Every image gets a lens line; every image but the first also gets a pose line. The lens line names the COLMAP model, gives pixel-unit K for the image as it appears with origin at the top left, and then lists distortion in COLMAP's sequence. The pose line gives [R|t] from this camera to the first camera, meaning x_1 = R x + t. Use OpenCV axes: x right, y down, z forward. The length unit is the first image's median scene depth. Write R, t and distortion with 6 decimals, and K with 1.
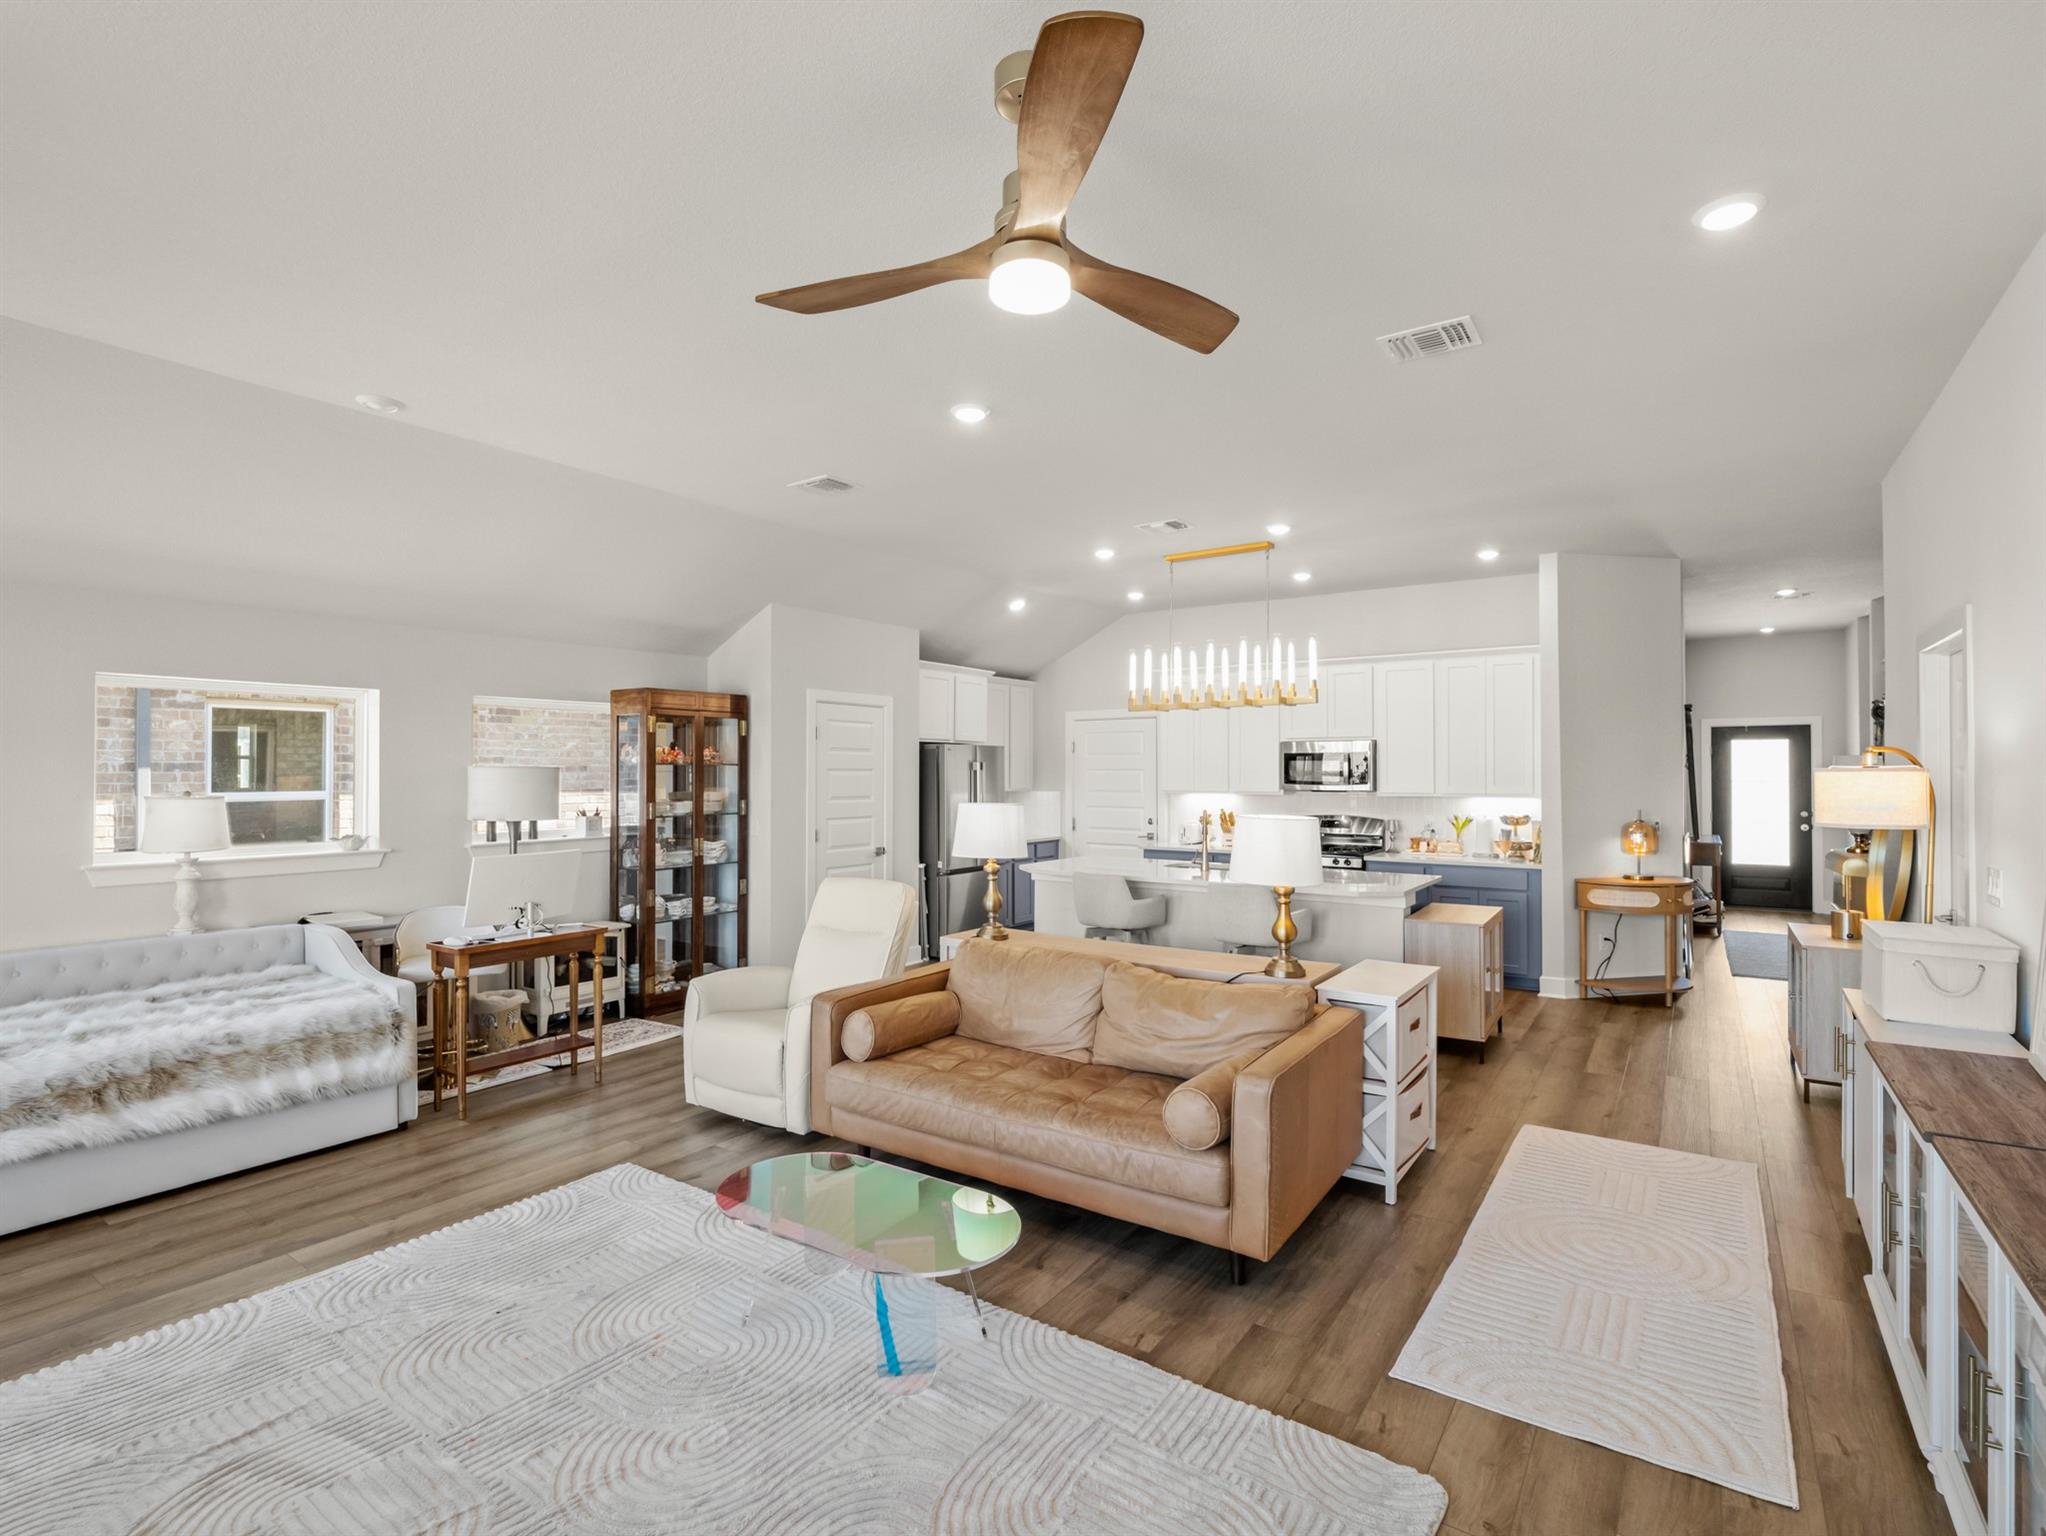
lens RADIAL K [[993.8, 0, 1015.5], [0, 993.8, 770.7], [0, 0, 1]] dist [-0.004998, -0.000585]
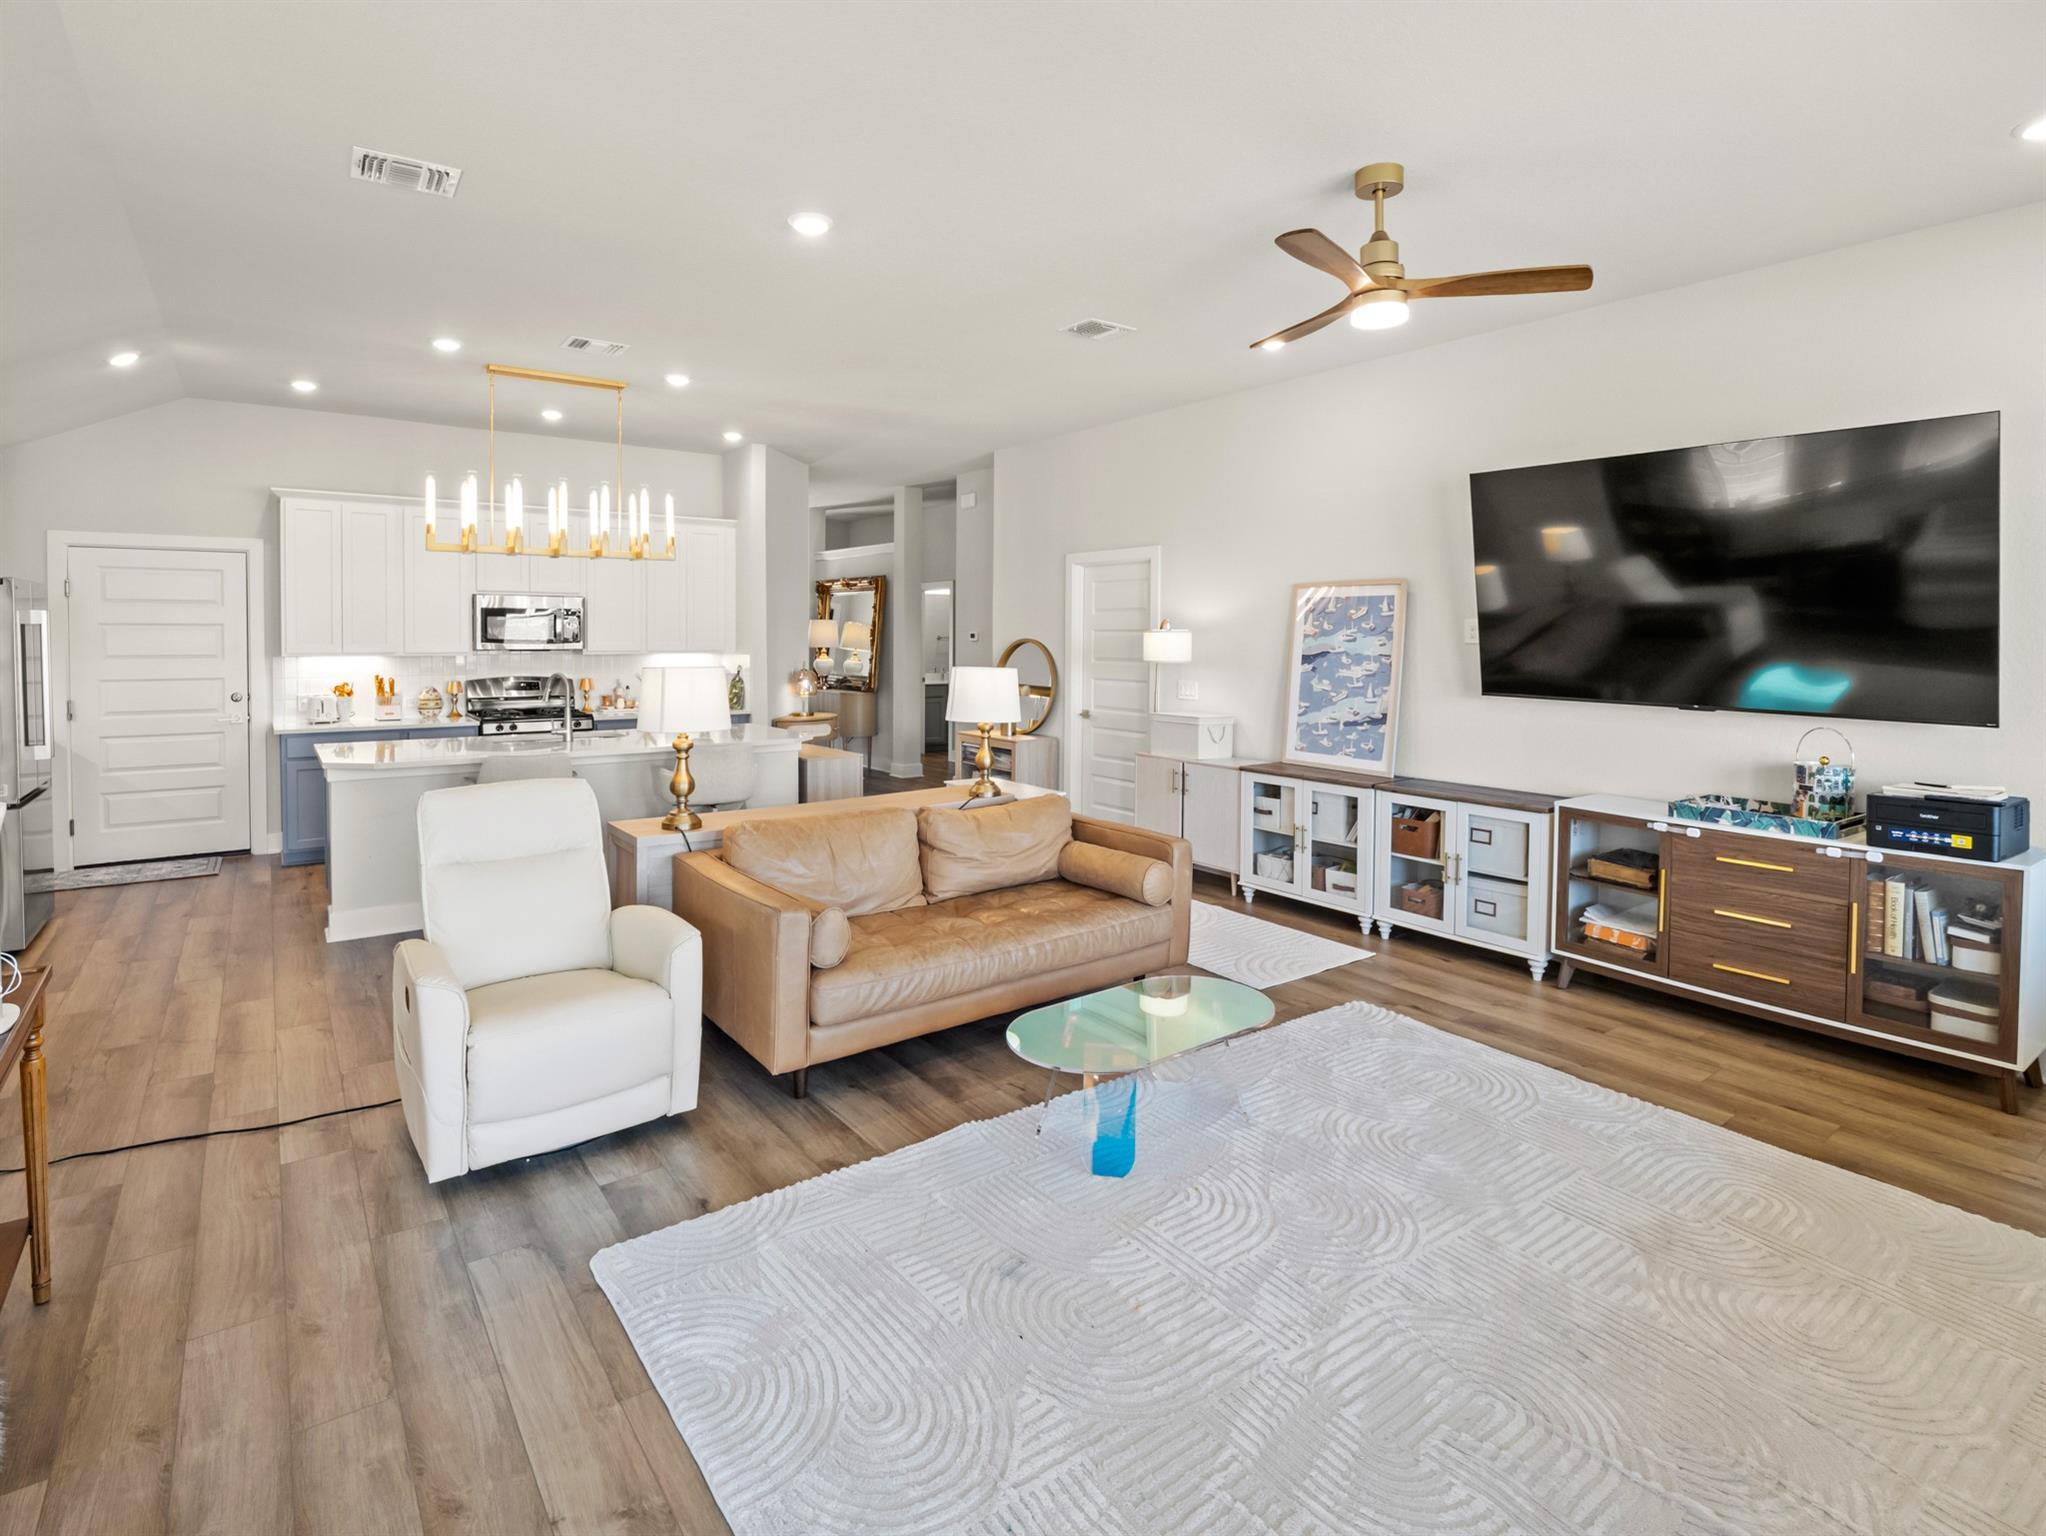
lens RADIAL K [[1024.6, 0, 1014.8], [0, 1024.6, 690.7], [0, 0, 1]] dist [-0.020304, 0.000076]
pose [[0.318039, -0.049224, 0.946799, -0.508778], [-0.007007, 0.998502, 0.054265, 0.004132], [-0.948052, -0.023893, 0.317218, 0.317556]]
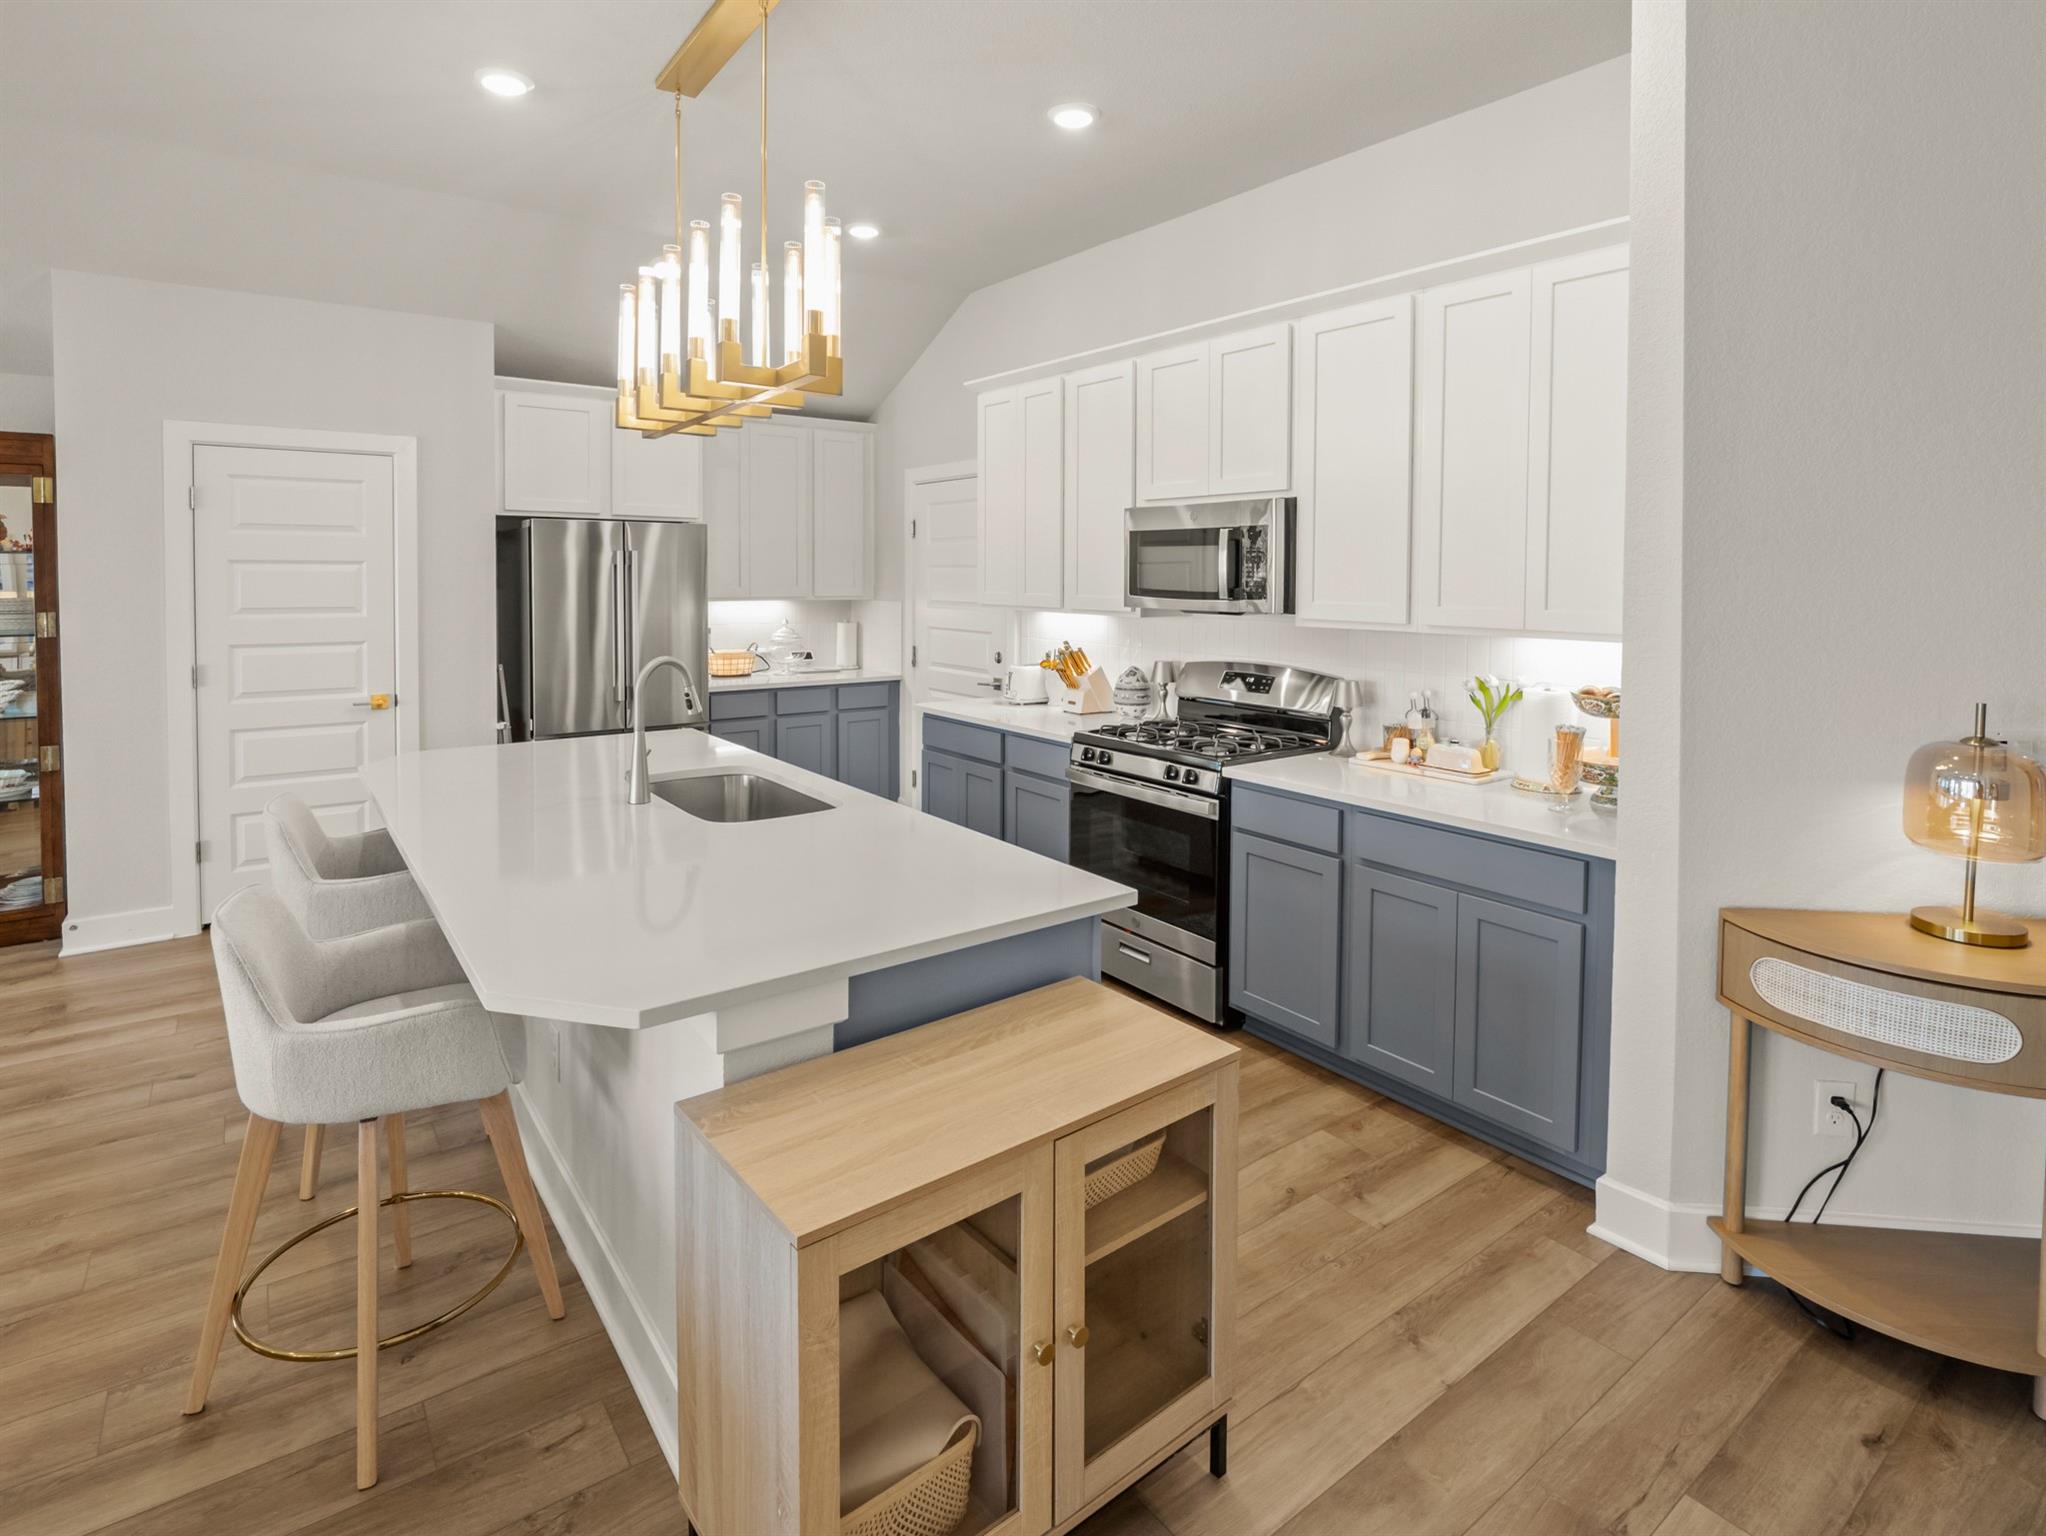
lens RADIAL K [[984.1, 0, 1018.5], [0, 984.1, 618.2], [0, 0, 1]] dist [-0.018868, 0.000530]
pose [[0.951522, 0.019643, -0.306953, 0.429843], [-0.004824, 0.998789, 0.048963, 0.001594], [0.307543, -0.045109, 0.950464, 0.620183]]
